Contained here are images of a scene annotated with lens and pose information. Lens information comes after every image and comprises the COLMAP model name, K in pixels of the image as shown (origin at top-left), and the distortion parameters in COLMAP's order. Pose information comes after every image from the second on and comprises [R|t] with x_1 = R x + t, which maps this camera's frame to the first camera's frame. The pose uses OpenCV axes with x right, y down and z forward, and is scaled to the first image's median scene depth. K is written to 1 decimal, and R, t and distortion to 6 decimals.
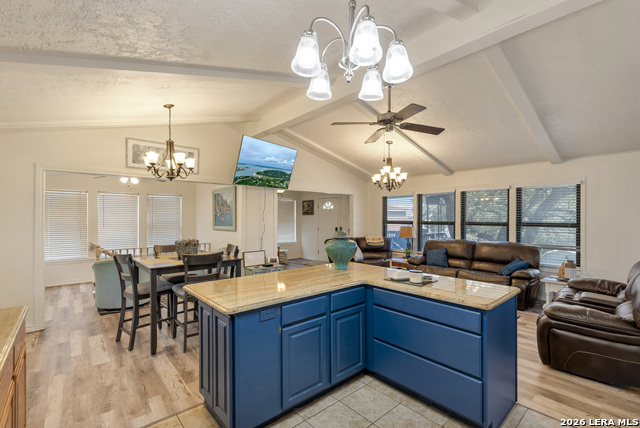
lens RADIAL K [[286.7, 0, 321.9], [0, 286.7, 218.9], [0, 0, 1]] dist [-0.002437, -0.000473]
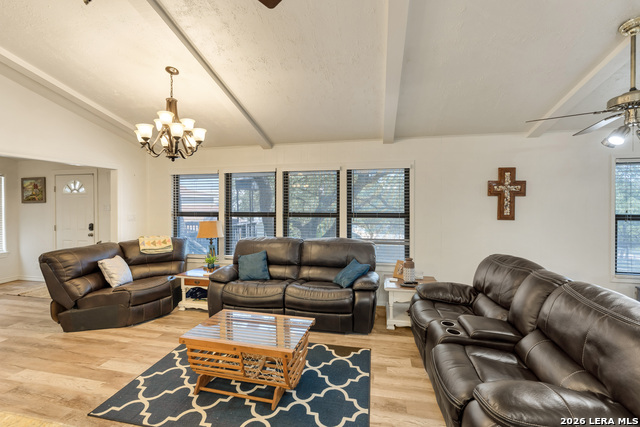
lens RADIAL K [[286.1, 0, 316.8], [0, 286.1, 201.3], [0, 0, 1]] dist [-0.001655, -0.000102]
pose [[0.808165, -0.000608, 0.588956, 0.135242], [0.008500, 0.999907, -0.010632, -0.012178], [-0.588895, 0.013598, 0.808095, 0.399065]]
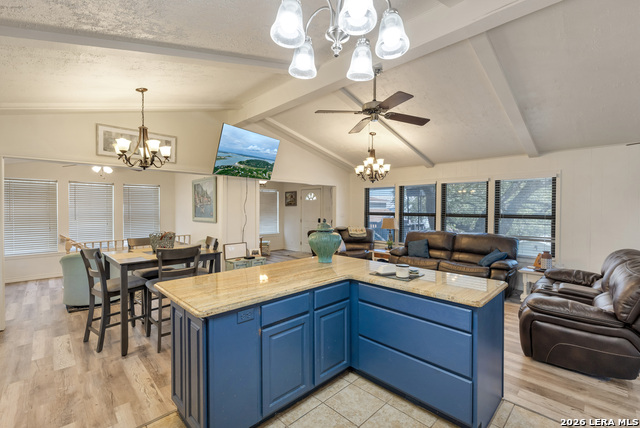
lens RADIAL K [[279.9, 0, 320.0], [0, 279.9, 214.0], [0, 0, 1]] dist [-0.003610, -0.000788]
pose [[0.998505, 0.001277, 0.054640, -0.000729], [-0.002096, 0.999886, 0.014928, -0.002212], [-0.054615, -0.015020, 0.998395, 0.035407]]
